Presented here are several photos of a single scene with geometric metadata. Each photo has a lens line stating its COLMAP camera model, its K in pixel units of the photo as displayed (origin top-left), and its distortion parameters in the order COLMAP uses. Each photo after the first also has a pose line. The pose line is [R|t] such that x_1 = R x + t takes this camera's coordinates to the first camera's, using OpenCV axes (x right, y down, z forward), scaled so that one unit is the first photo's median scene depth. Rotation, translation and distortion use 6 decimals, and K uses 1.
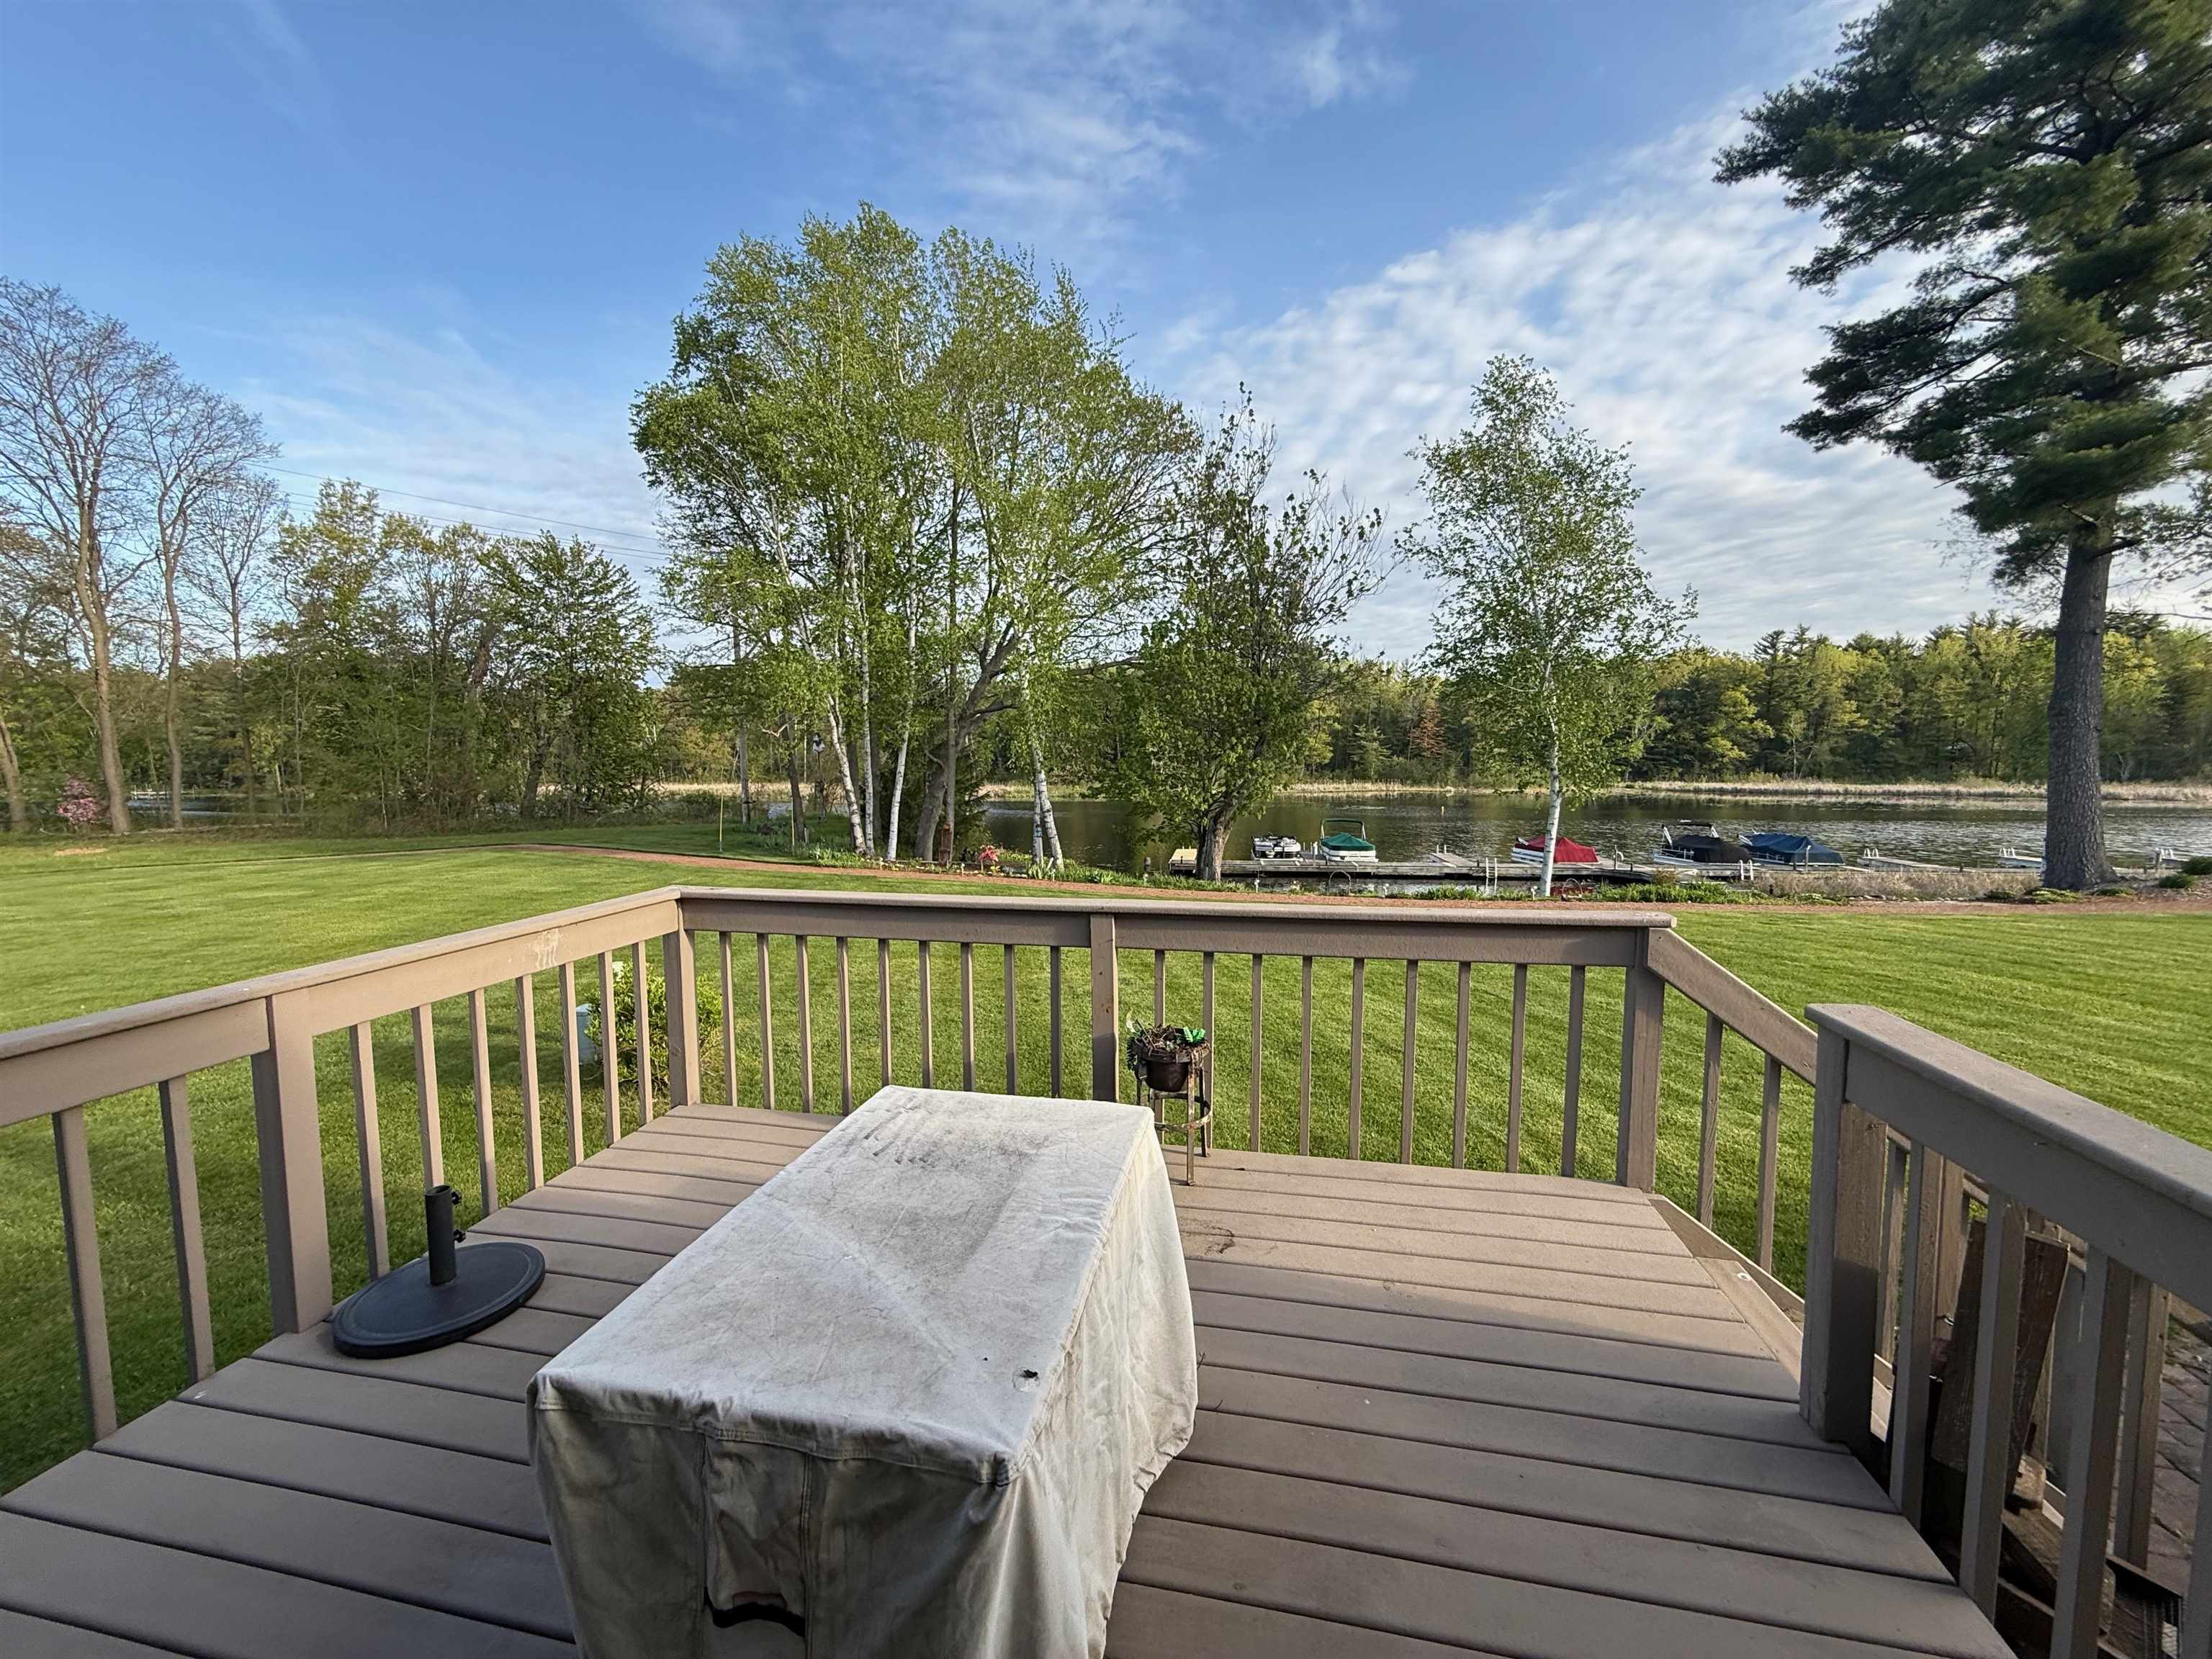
lens RADIAL K [[879.2, 0, 1098.0], [0, 879.2, 836.8], [0, 0, 1]] dist [-0.004987, 0.000910]
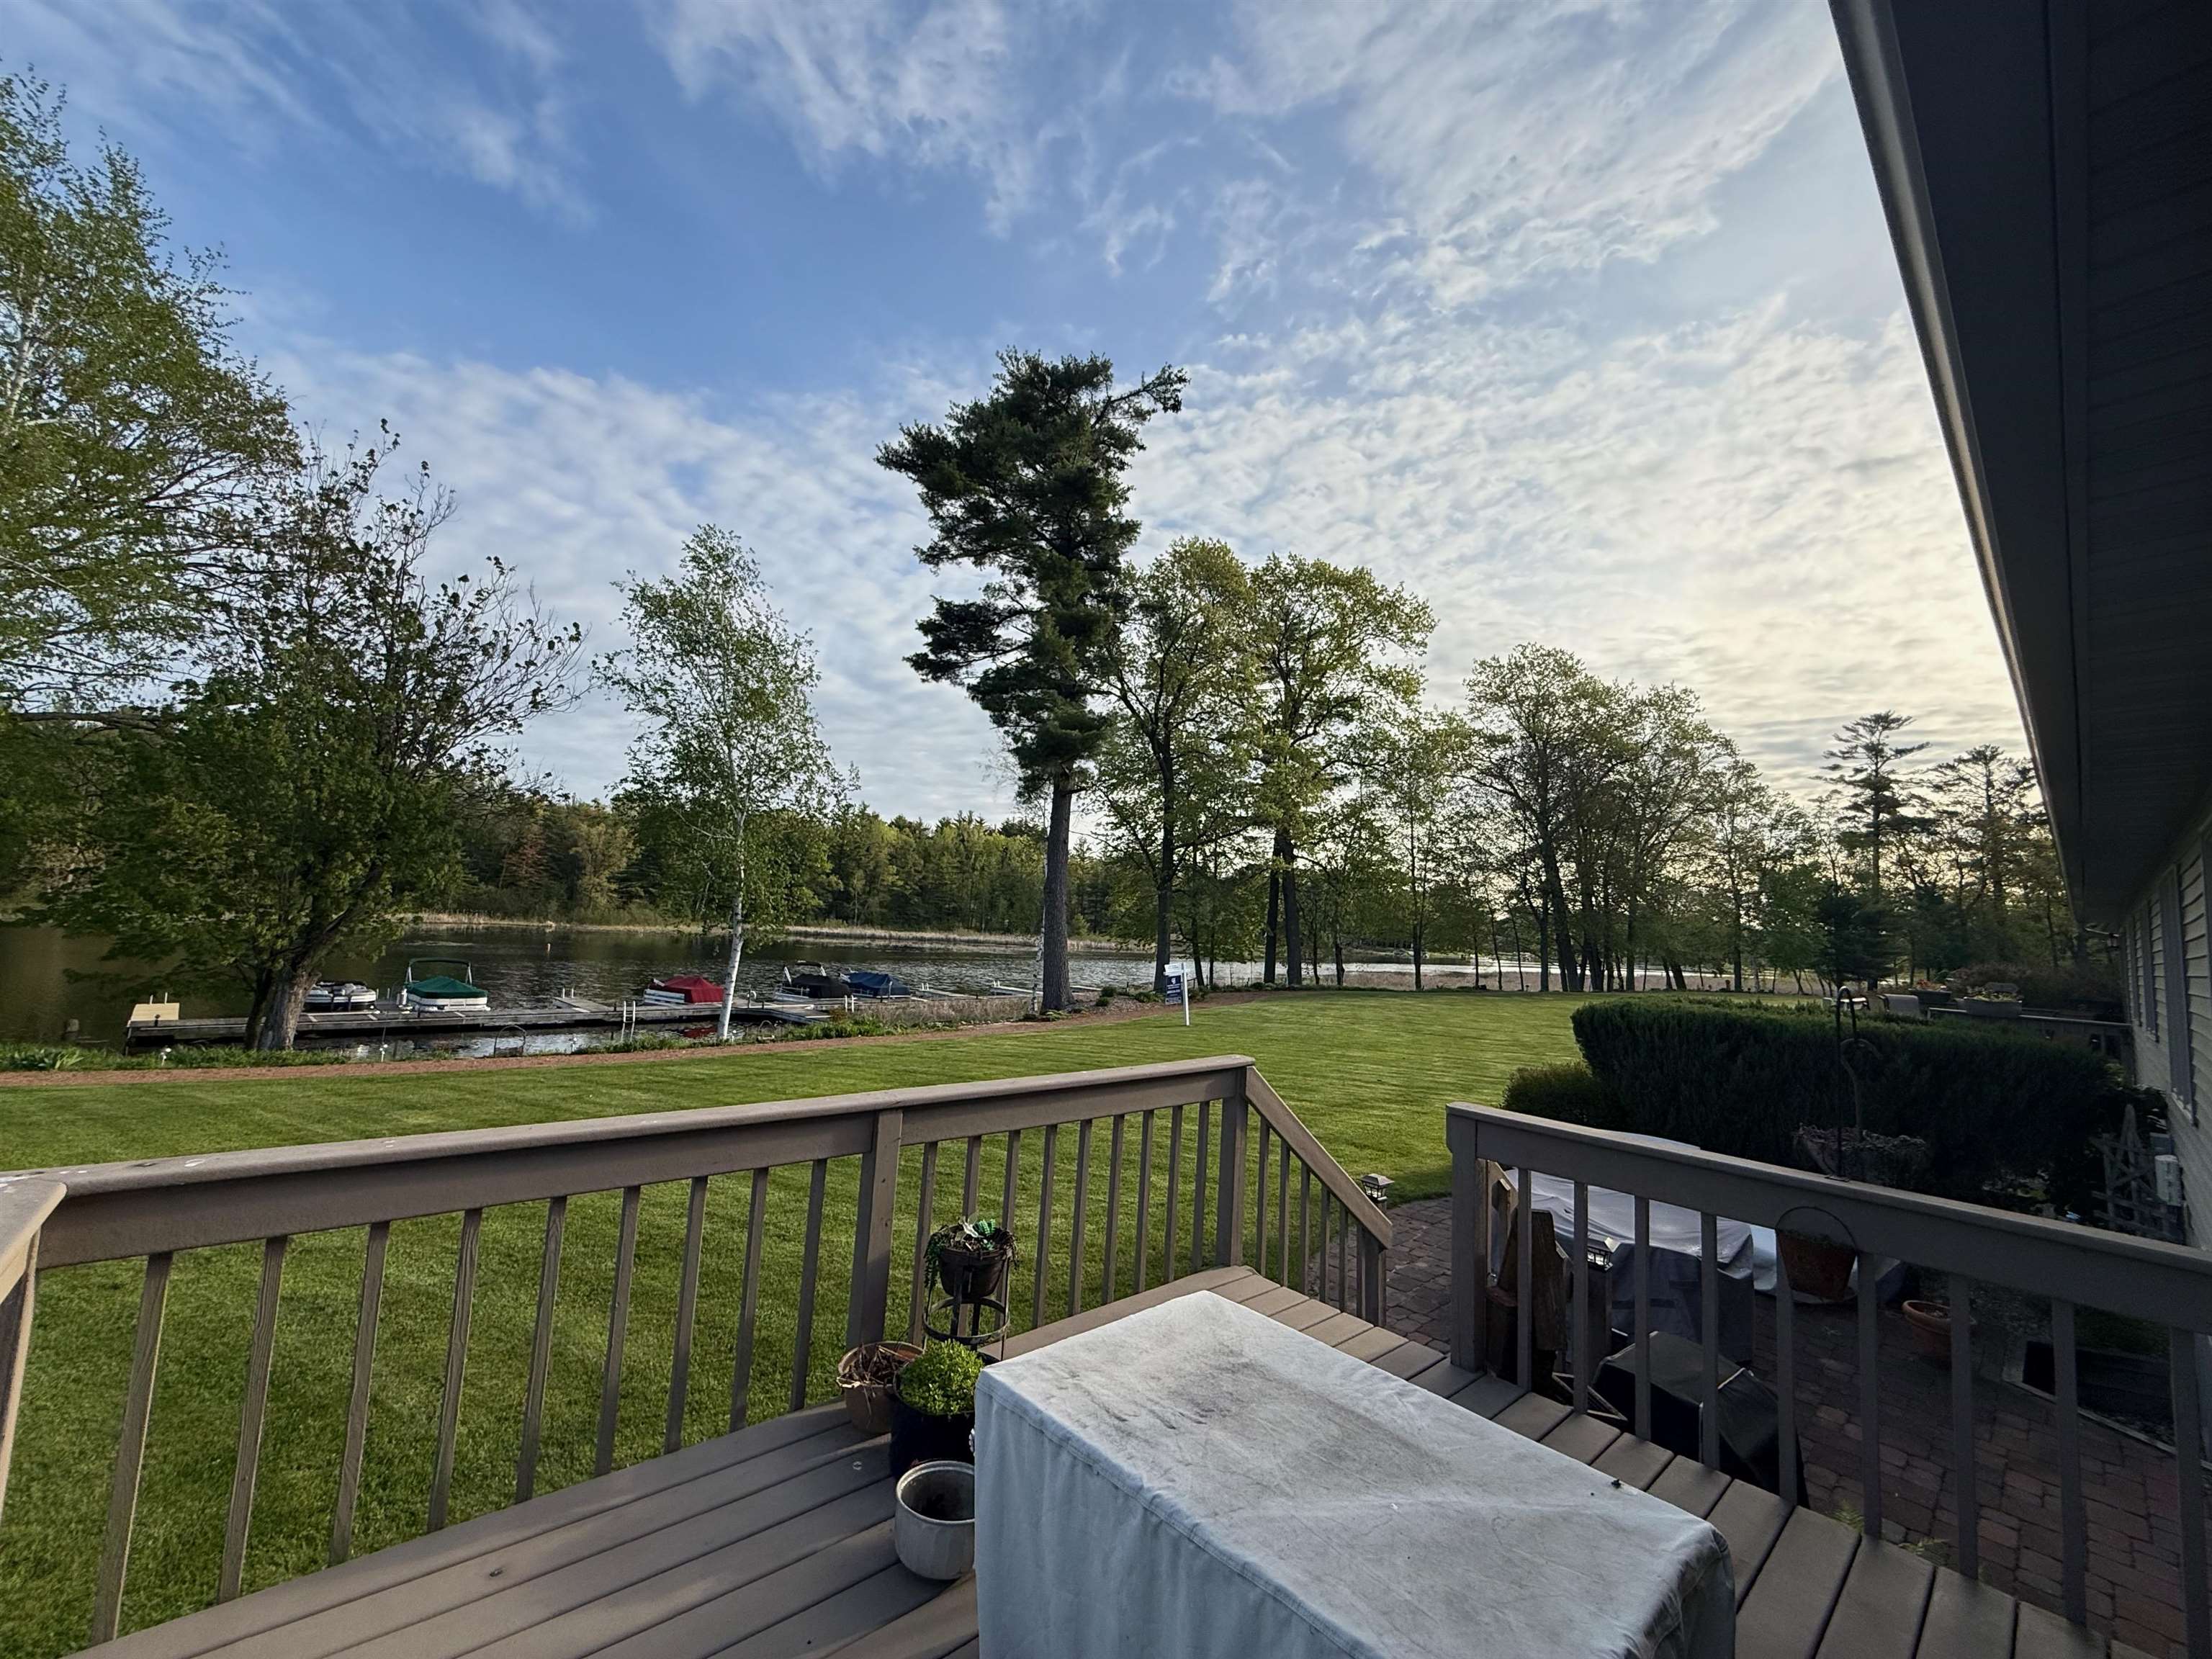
lens RADIAL K [[879.2, 0, 1102.0], [0, 879.2, 829.2], [0, 0, 1]] dist [-0.004987, 0.000910]
pose [[0.580297, 0.120219, 0.805483, -0.042853], [0.013666, 0.987468, -0.157225, -0.003218], [-0.814290, 0.102245, 0.571382, 0.022794]]
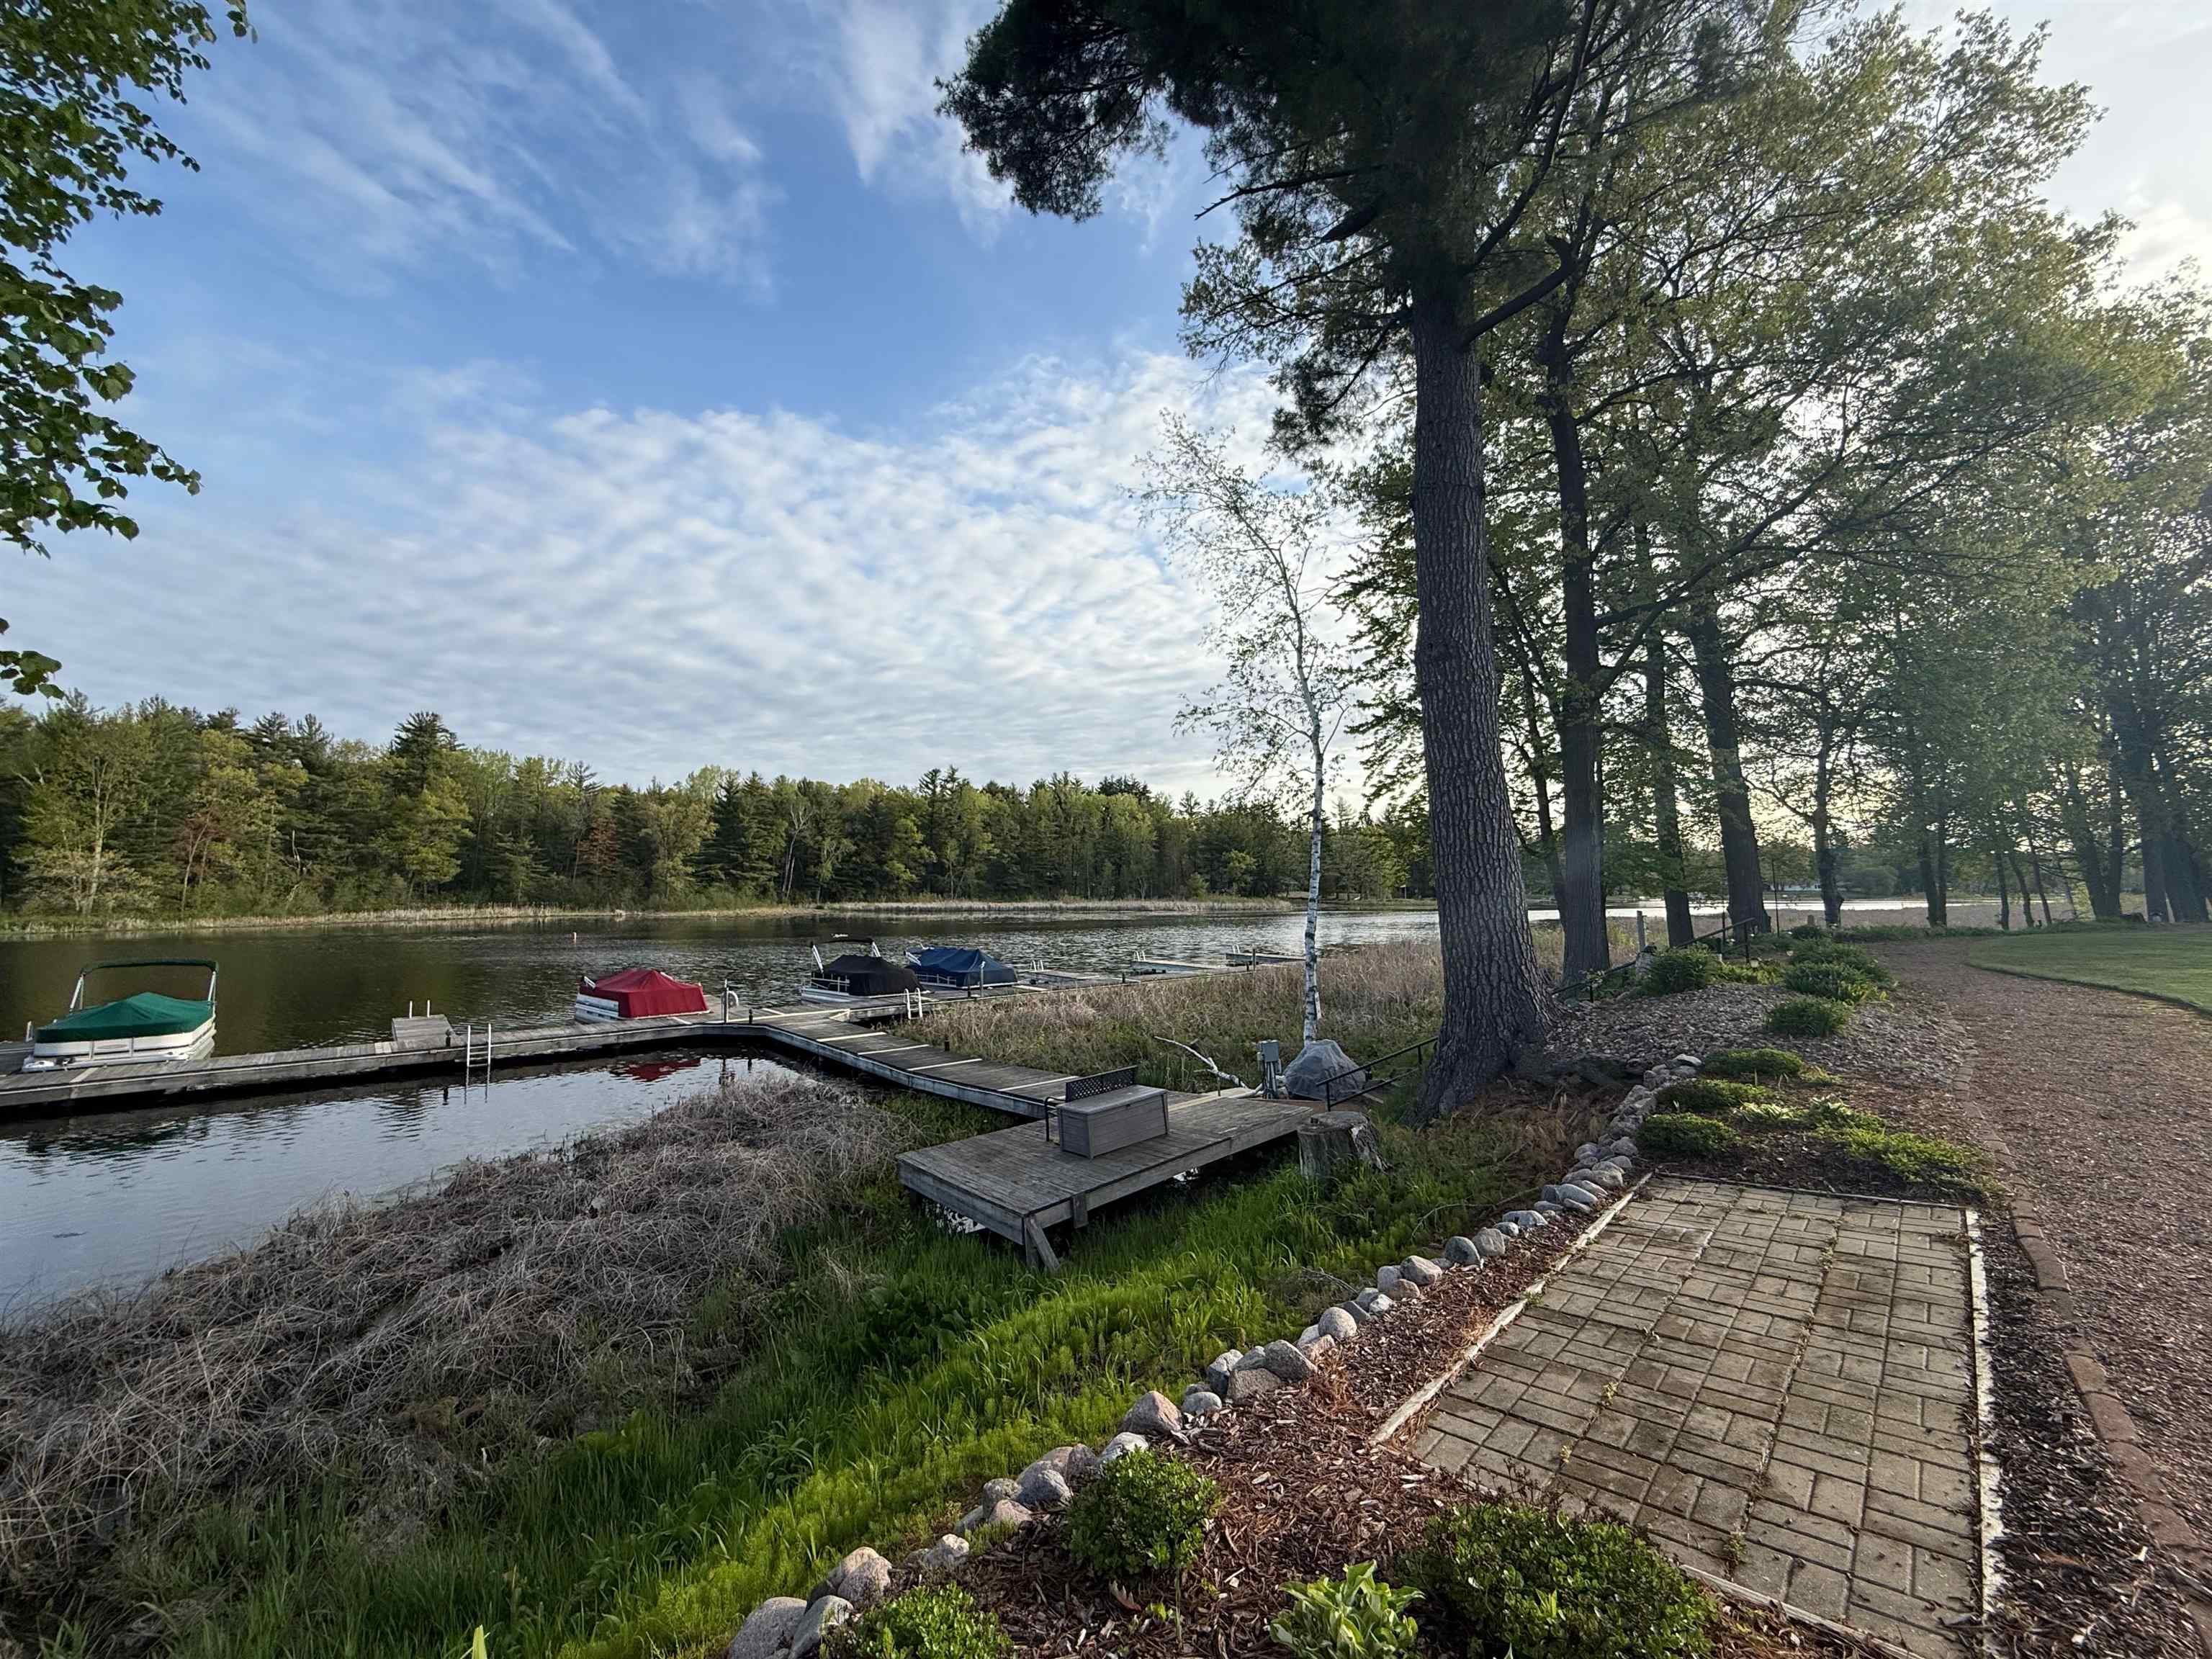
lens RADIAL K [[879.2, 0, 1109.7], [0, 879.2, 823.9], [0, 0, 1]] dist [-0.004987, 0.000910]
pose [[0.661009, 0.057363, 0.748182, 0.307558], [0.062704, 0.989364, -0.131254, -0.000845], [-0.747753, 0.133674, 0.650381, 0.405292]]
